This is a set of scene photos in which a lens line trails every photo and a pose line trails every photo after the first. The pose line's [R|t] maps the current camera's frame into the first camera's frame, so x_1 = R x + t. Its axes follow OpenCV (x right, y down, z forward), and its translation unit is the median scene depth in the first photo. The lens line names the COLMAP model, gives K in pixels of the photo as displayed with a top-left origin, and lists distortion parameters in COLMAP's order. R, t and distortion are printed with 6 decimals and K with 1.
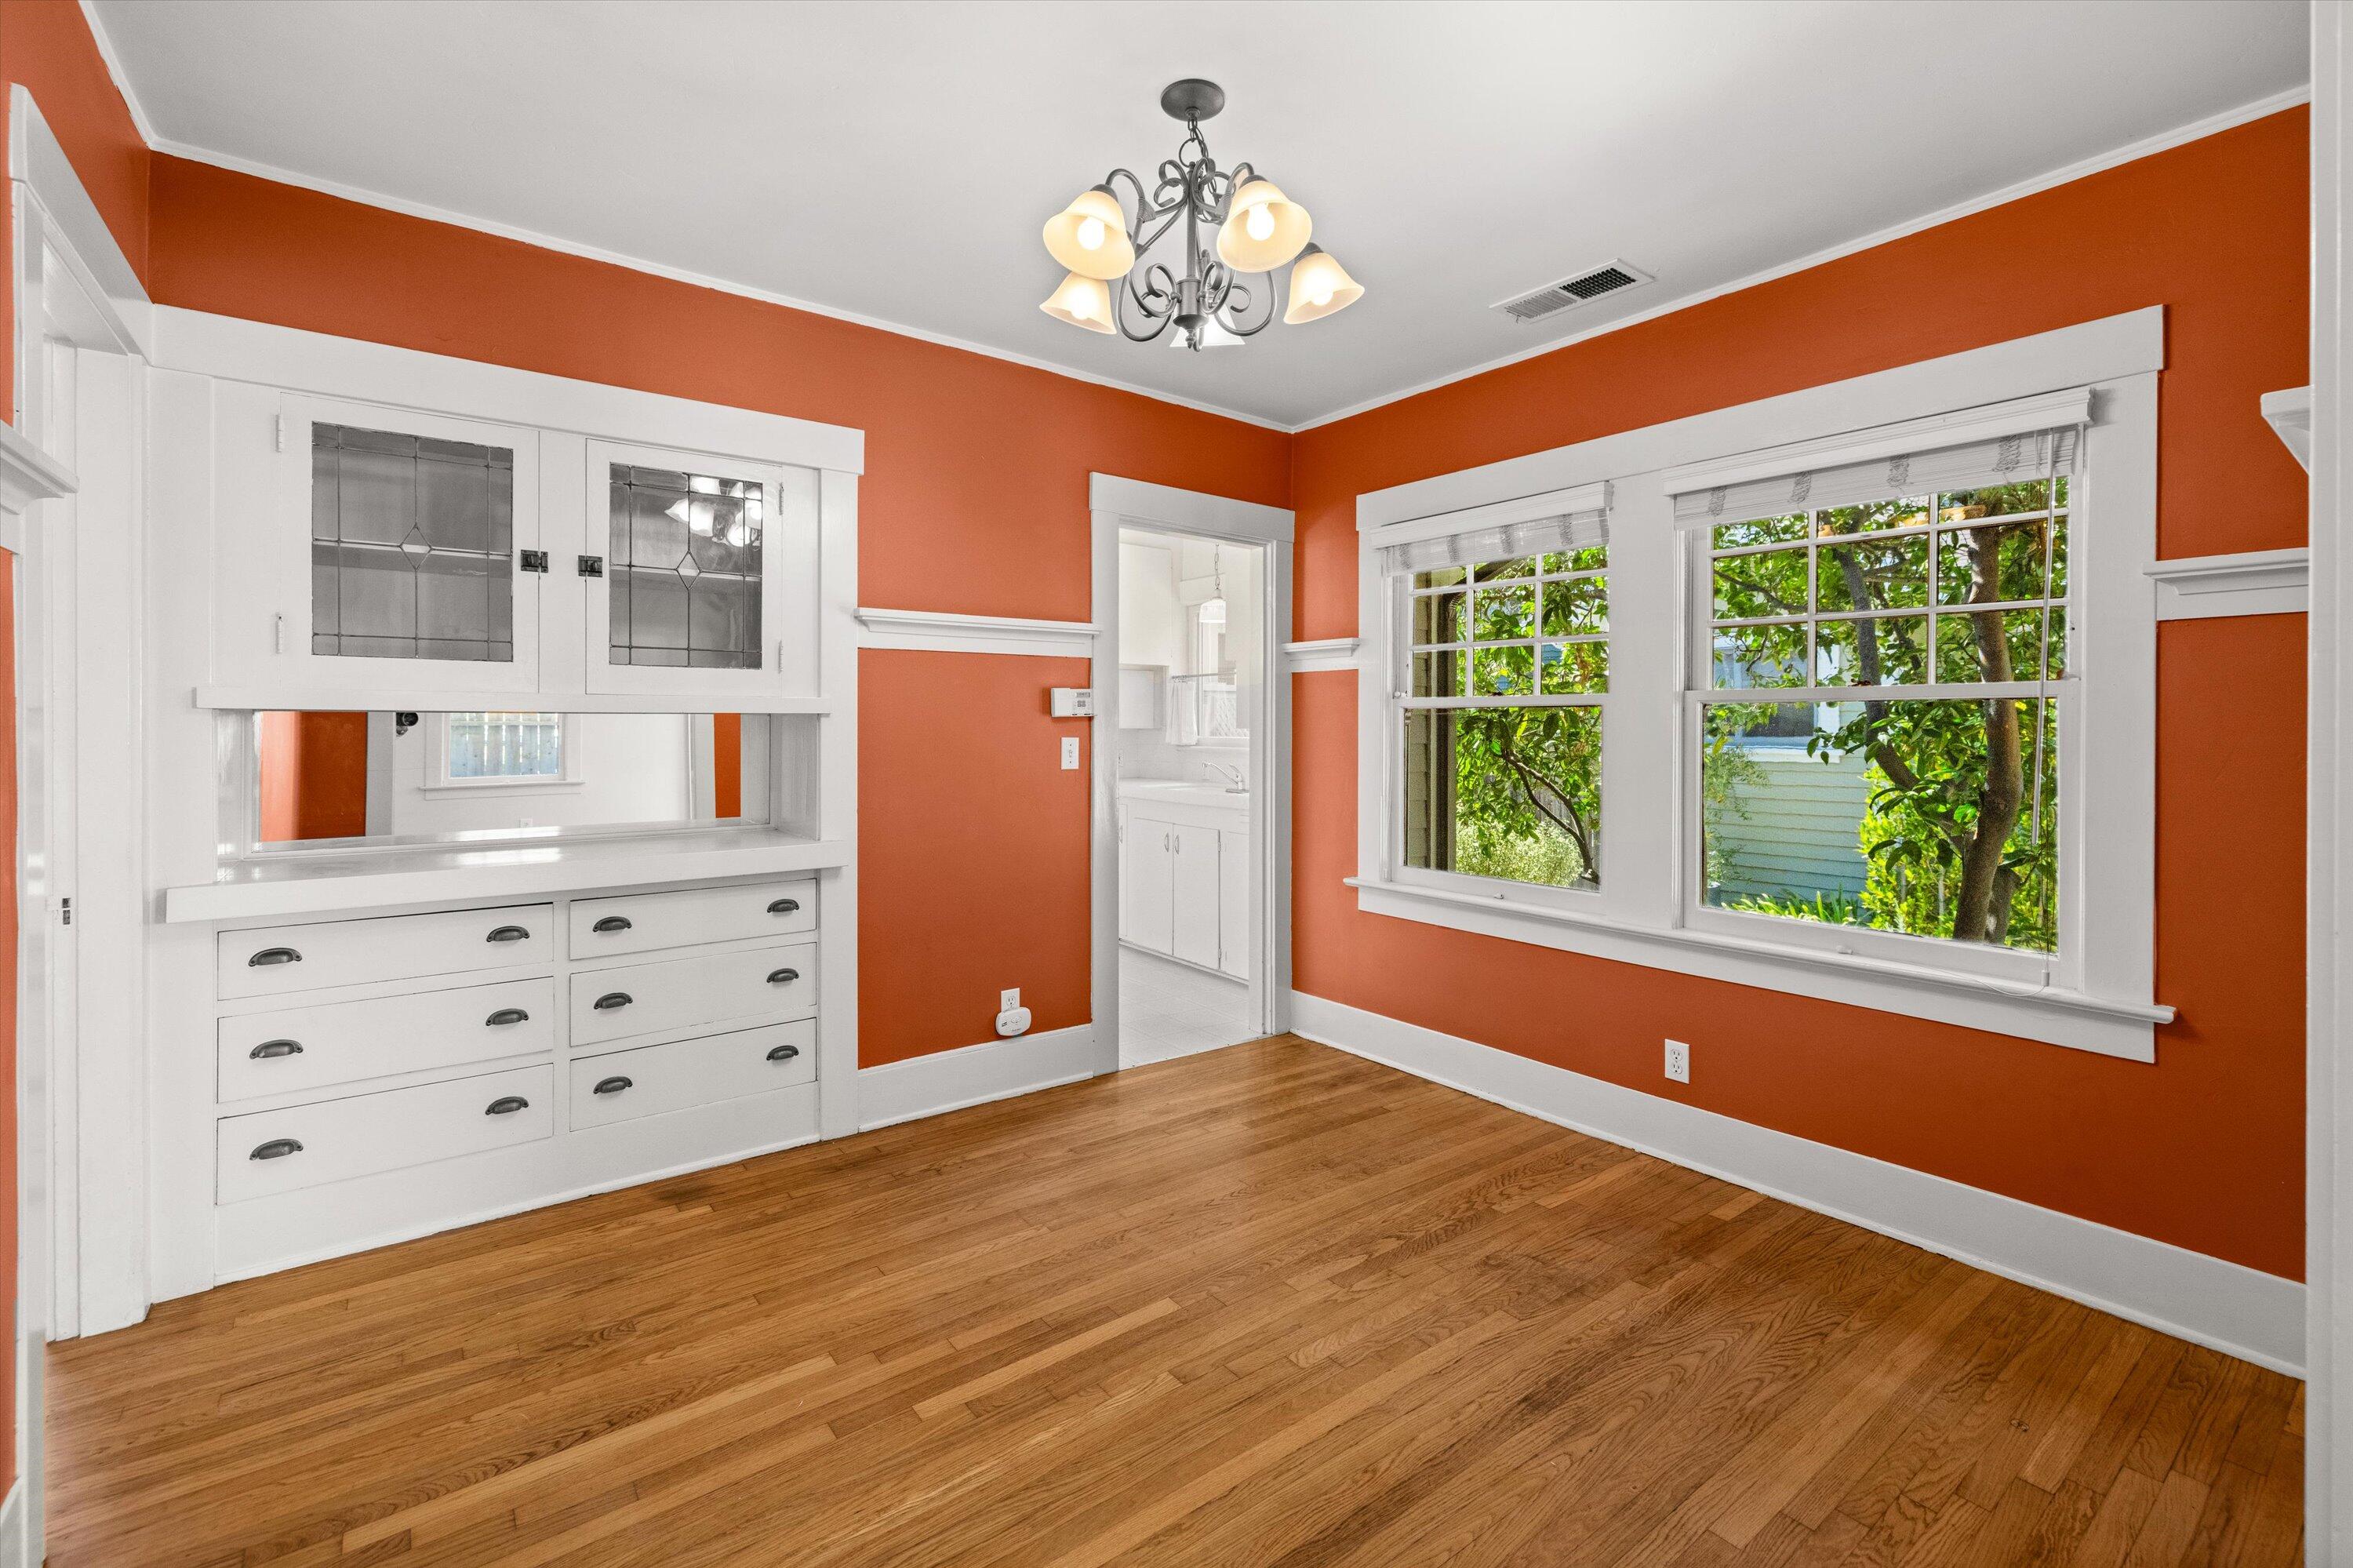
lens RADIAL K [[1024.5, 0, 1173.2], [0, 1024.5, 732.0], [0, 0, 1]] dist [0.000397, 0.000053]
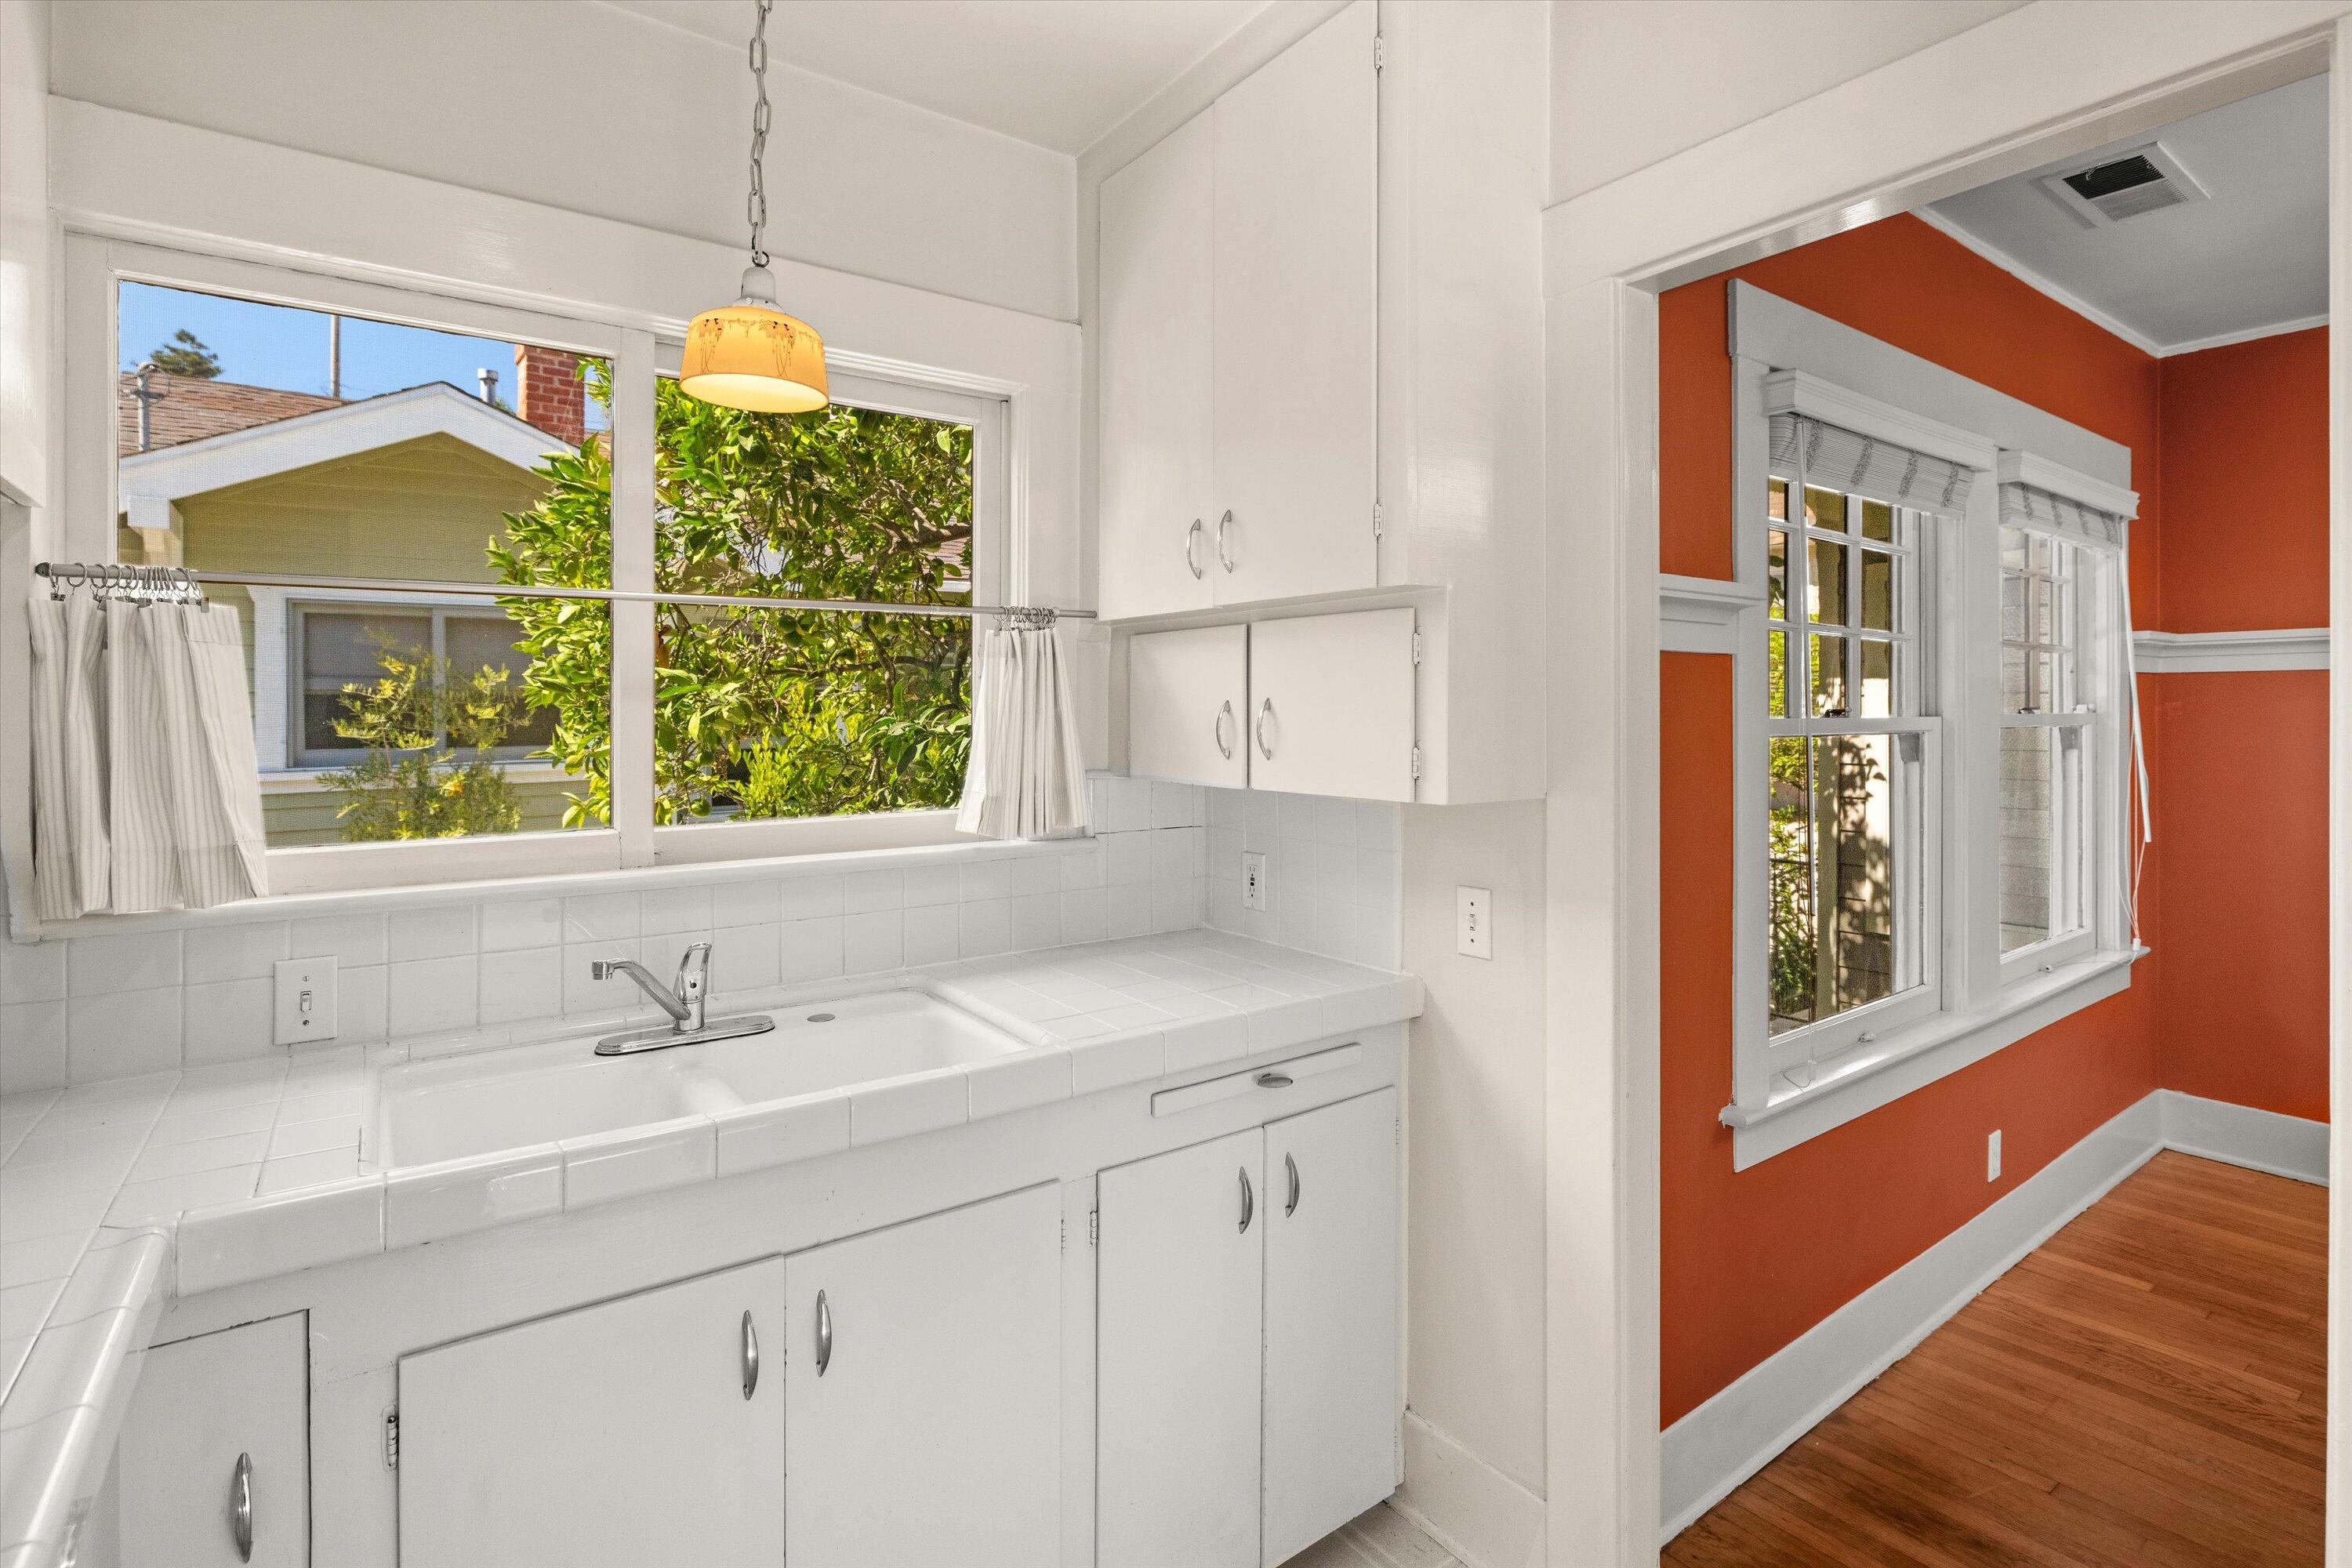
lens RADIAL K [[1138.1, 0, 1190.9], [0, 1138.1, 706.3], [0, 0, 1]] dist [-0.006073, -0.000448]
pose [[0.019093, 0.000788, 0.999817, -0.489006], [0.010335, 0.999946, -0.000986, -0.058005], [-0.999764, 0.010352, 0.019084, 1.780390]]
